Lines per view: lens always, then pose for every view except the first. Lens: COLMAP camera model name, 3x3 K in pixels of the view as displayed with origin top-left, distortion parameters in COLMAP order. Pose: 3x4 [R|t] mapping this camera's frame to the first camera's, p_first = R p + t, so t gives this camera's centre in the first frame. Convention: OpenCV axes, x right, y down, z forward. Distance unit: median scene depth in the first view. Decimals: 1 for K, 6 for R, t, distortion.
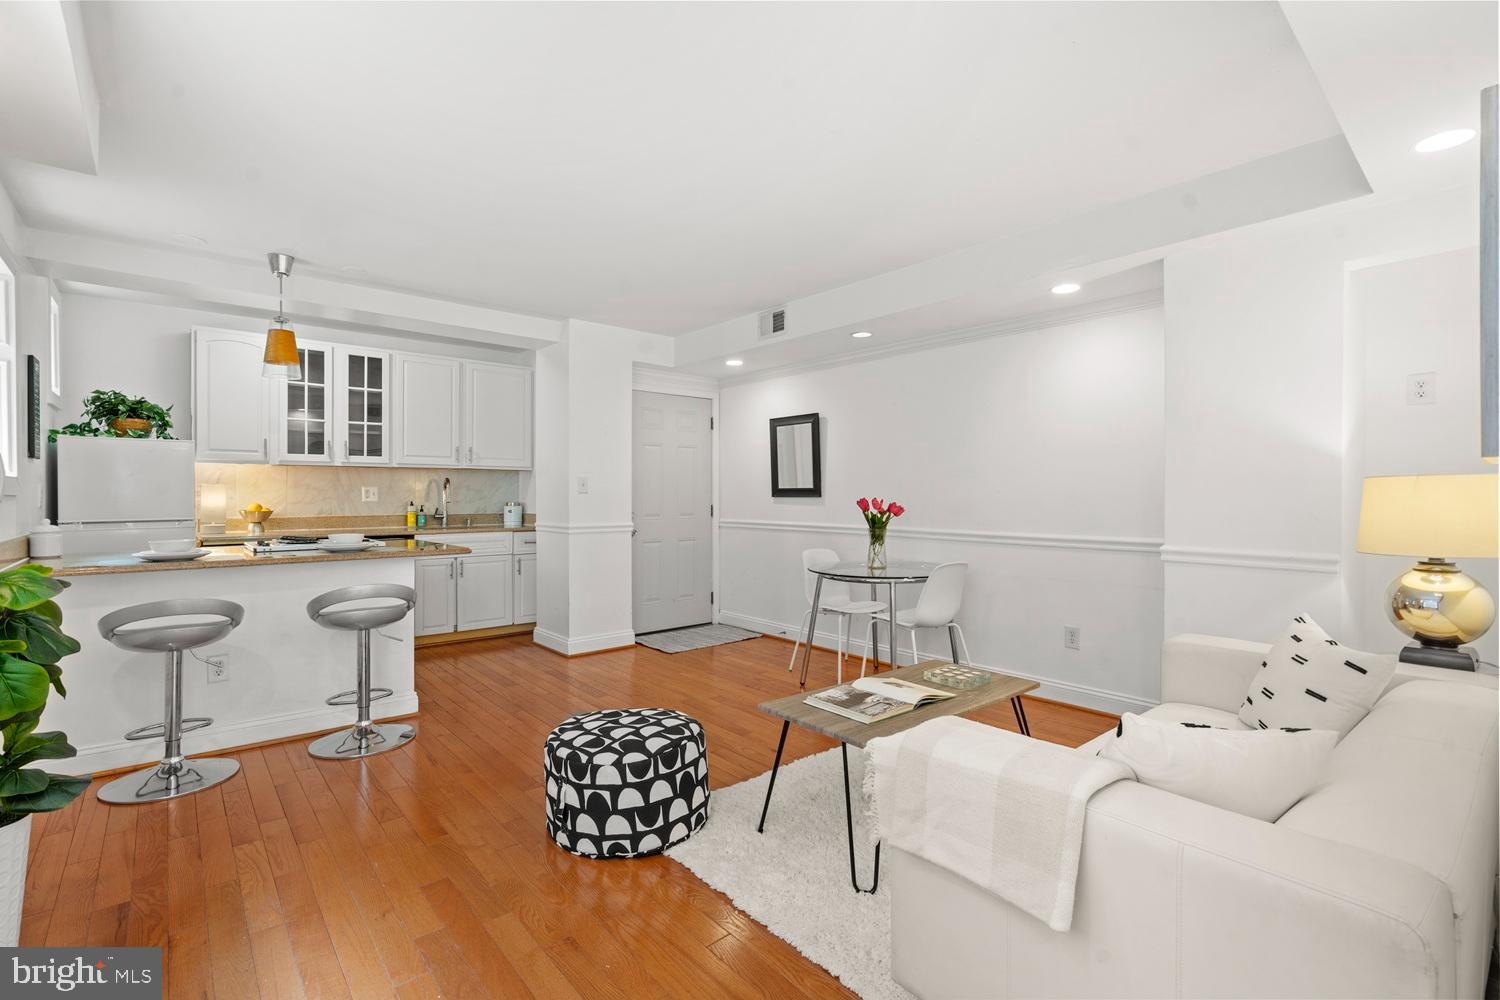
lens RADIAL K [[671.7, 0, 751.4], [0, 671.7, 505.9], [0, 0, 1]] dist [-0.004455, -0.000465]
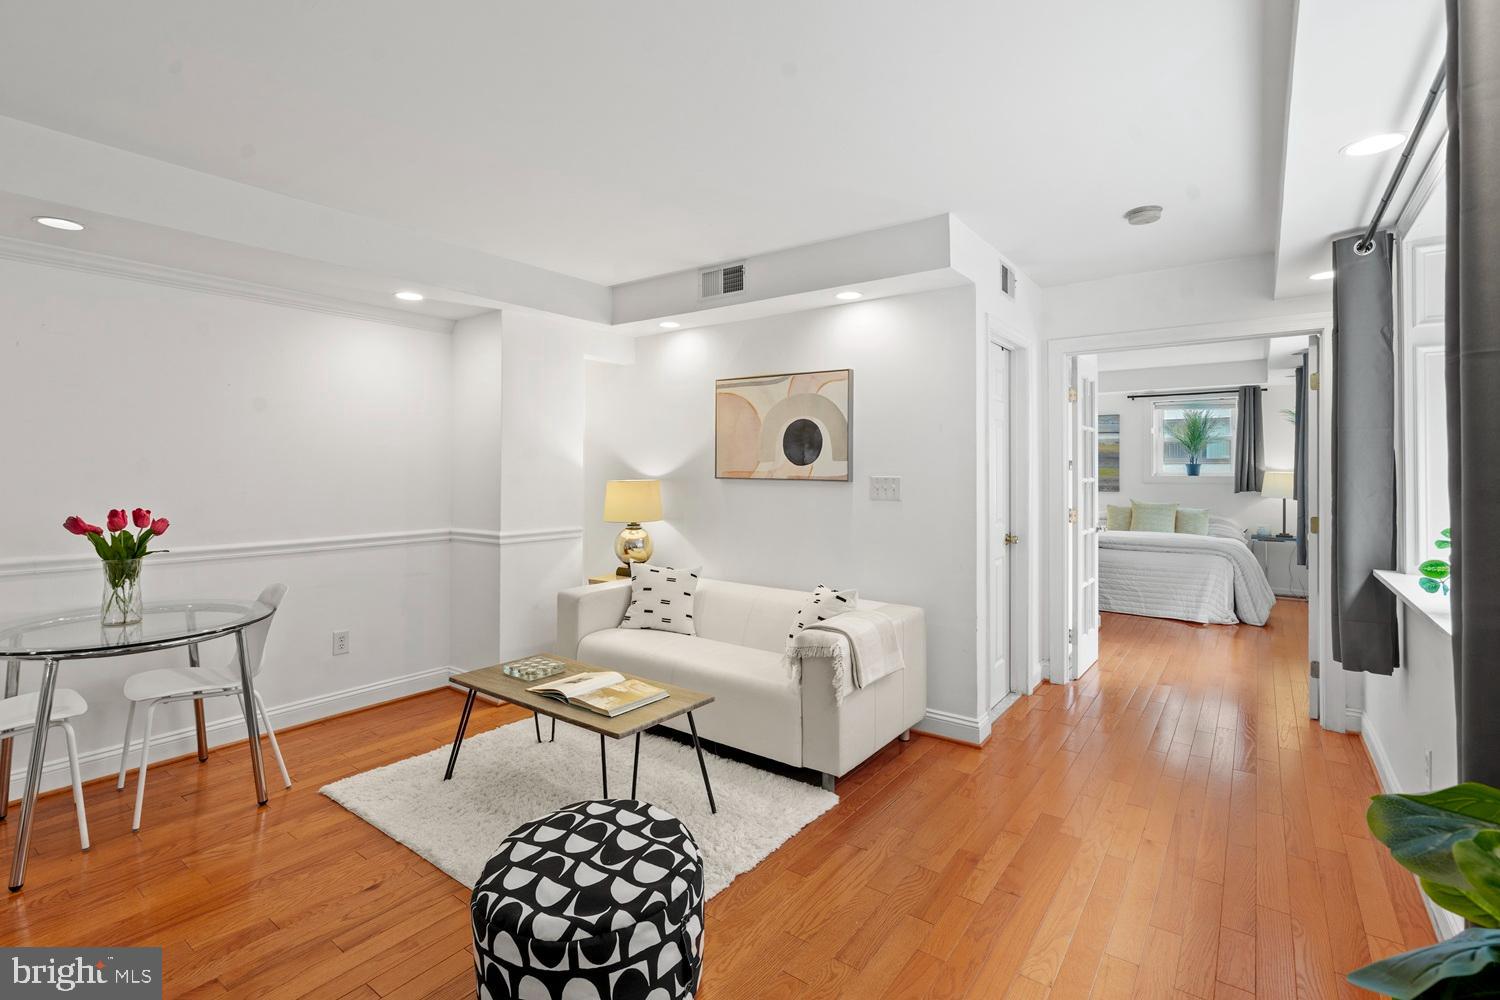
lens RADIAL K [[693.1, 0, 736.5], [0, 693.1, 464.6], [0, 0, 1]] dist [0.000381, 0.000203]
pose [[-0.207005, 0.008623, 0.978302, -0.577178], [0.014323, 0.999881, -0.005783, -0.042002], [-0.978235, 0.012815, -0.207104, 0.618328]]
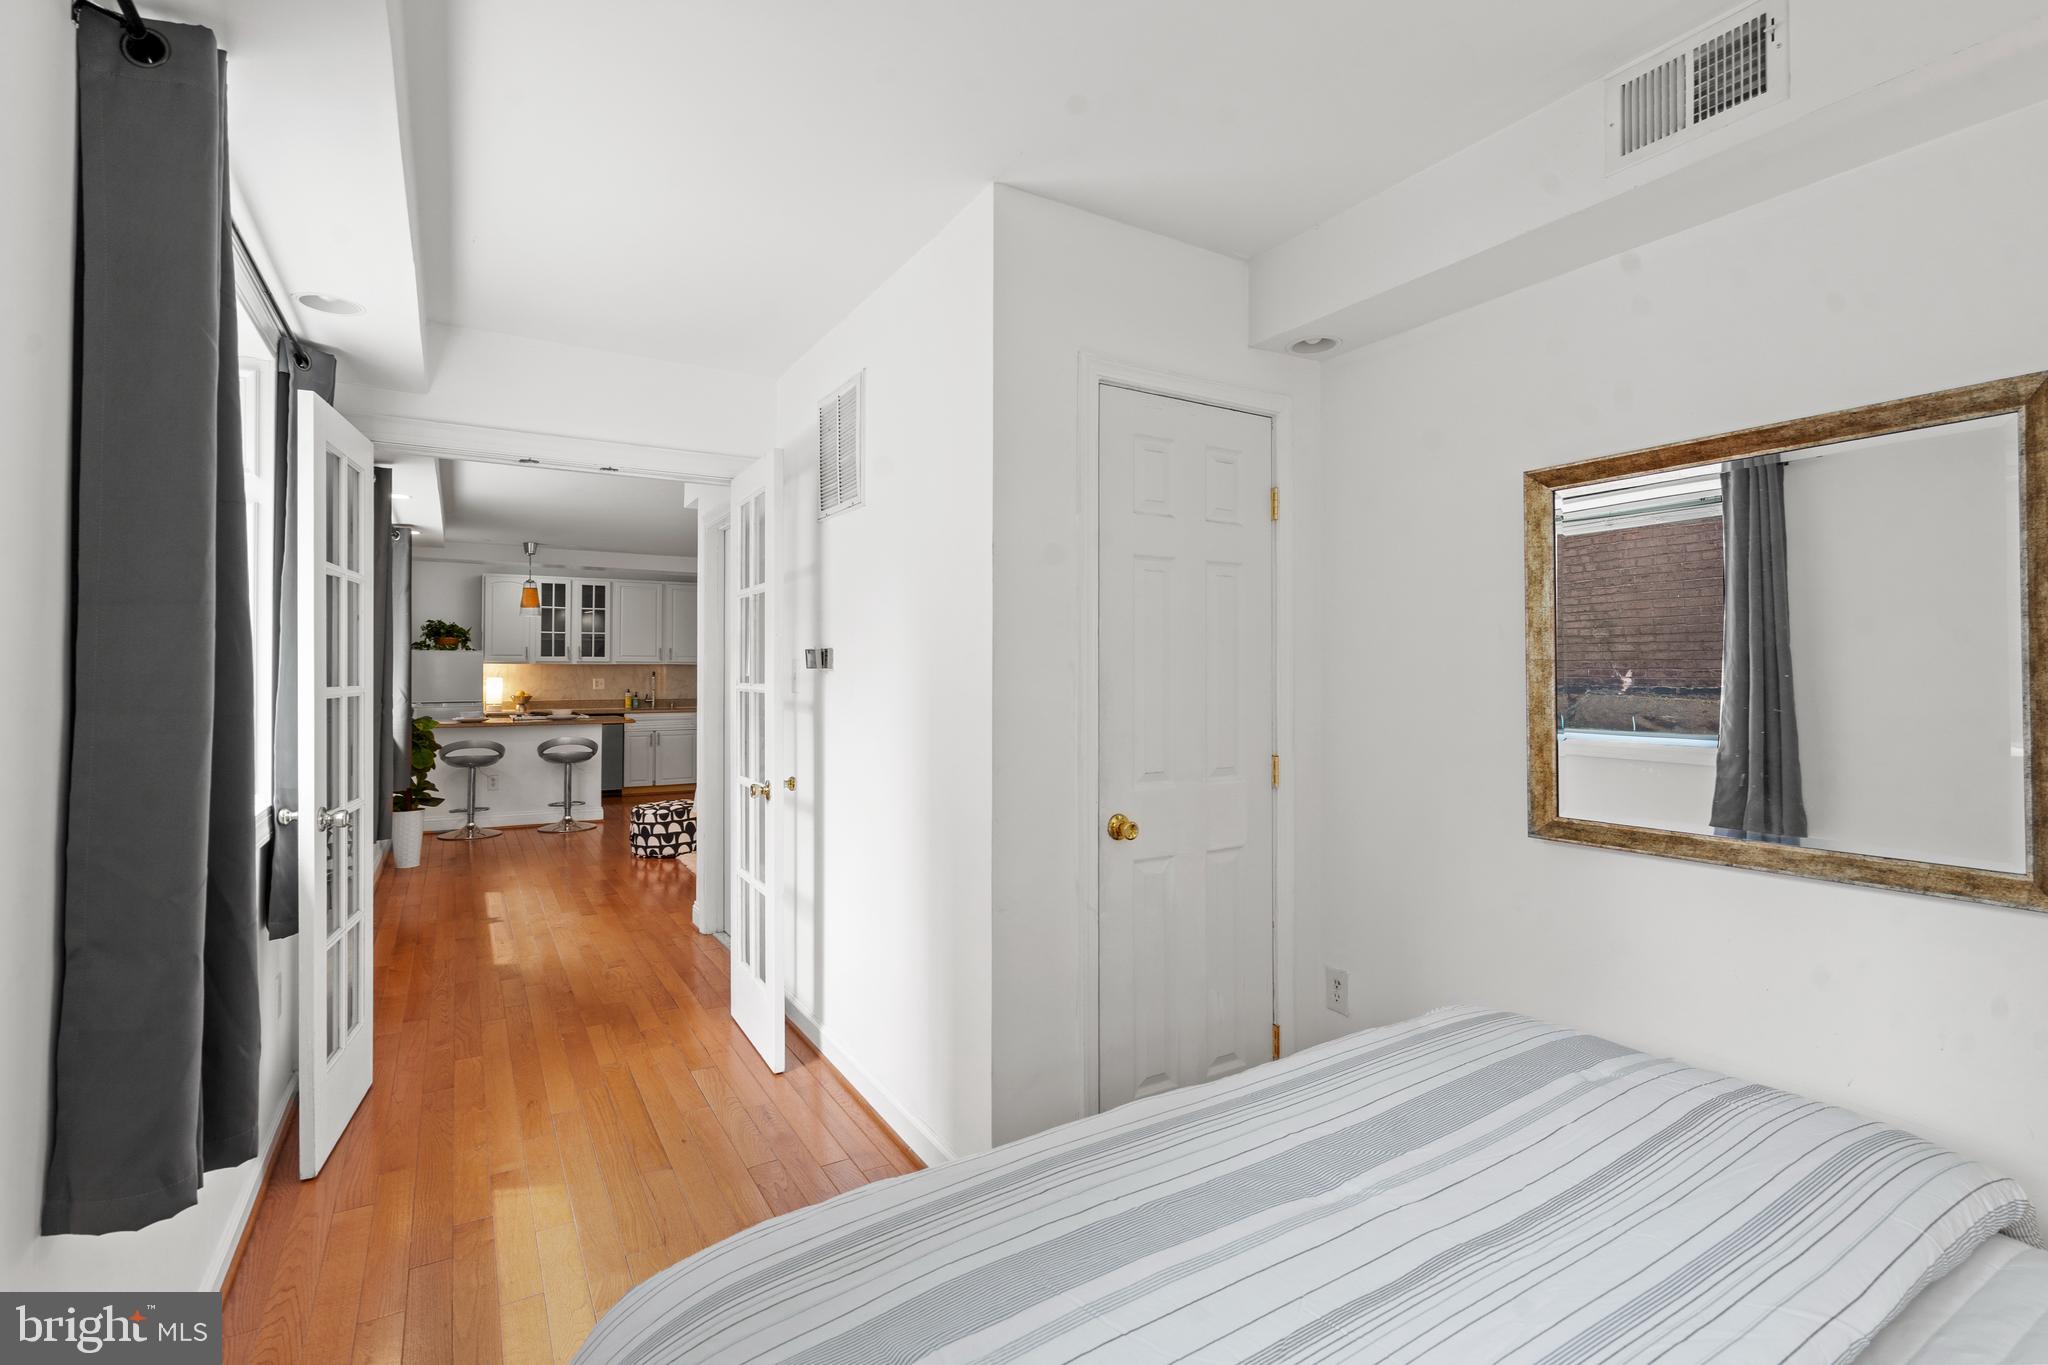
lens RADIAL K [[930.6, 0, 1018.9], [0, 930.6, 679.7], [0, 0, 1]] dist [0.000769, 0.001083]
pose [[0.984603, -0.000720, -0.174806, 0.815870], [-0.001348, 0.999930, -0.011714, -0.006964], [0.174802, 0.011769, 0.984533, -0.963894]]
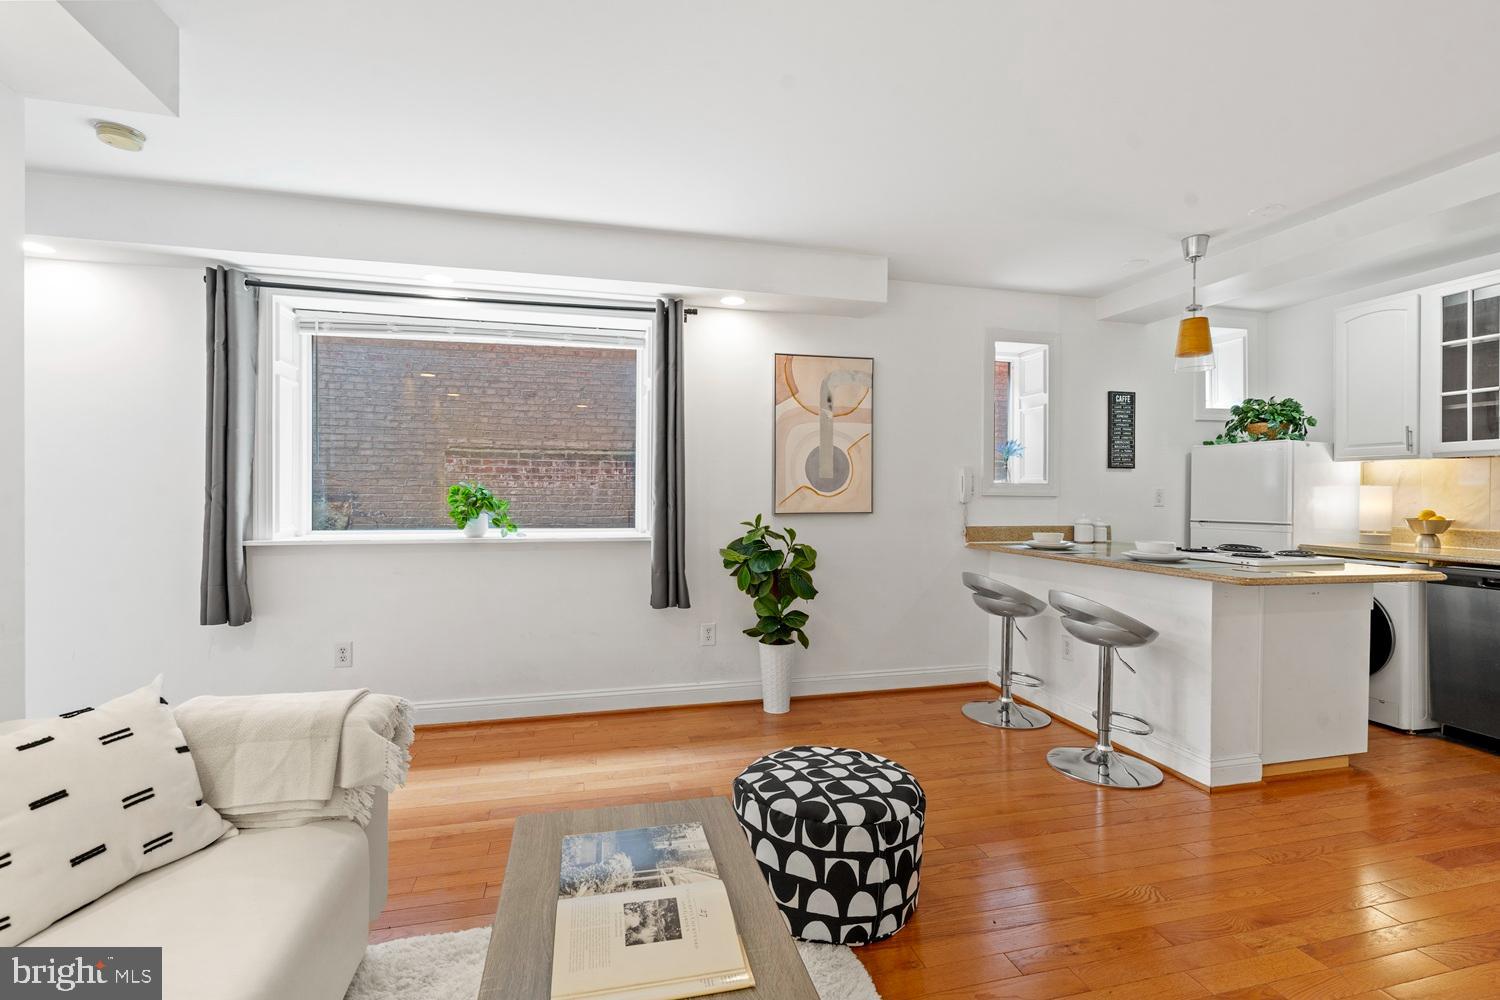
lens RADIAL K [[681.6, 0, 746.3], [0, 681.6, 497.9], [0, 0, 1]] dist [0.000769, 0.001083]
pose [[-0.449402, 0.004592, -0.893318, 0.380076], [-0.021068, 0.999654, 0.015738, -0.015707], [0.893081, 0.025893, -0.449150, 0.795750]]
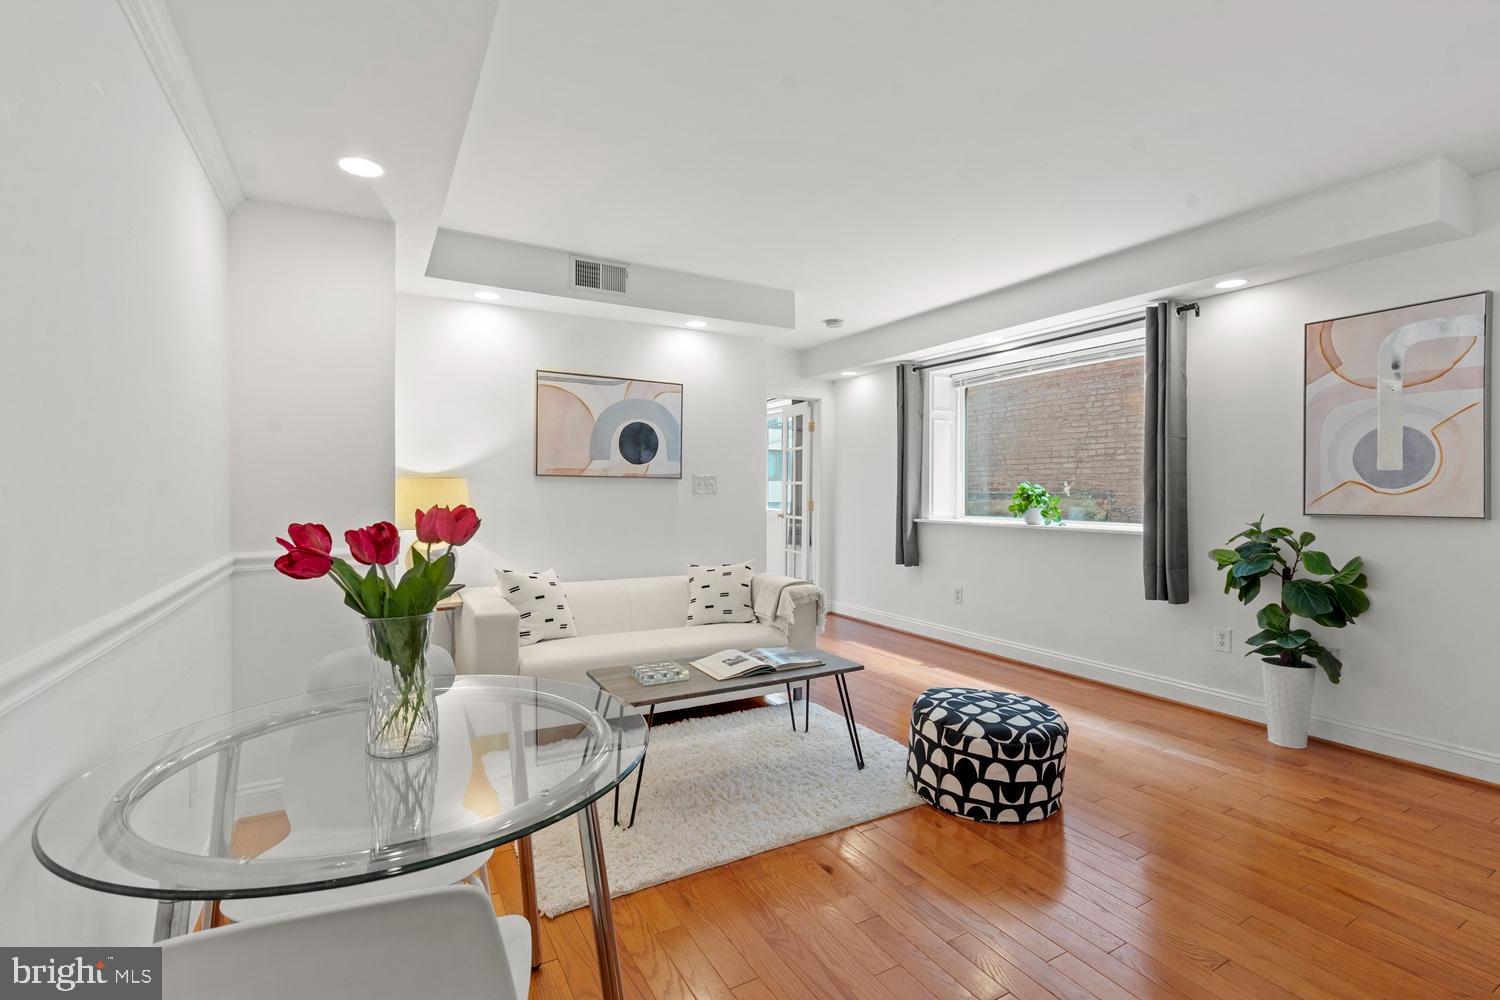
lens RADIAL K [[681.6, 0, 746.3], [0, 681.6, 497.9], [0, 0, 1]] dist [0.000769, 0.001083]
pose [[-0.979348, -0.004599, 0.202131, -0.016622], [0.001555, 0.999540, 0.030275, -0.024533], [-0.202178, 0.029964, -0.978890, 1.332106]]
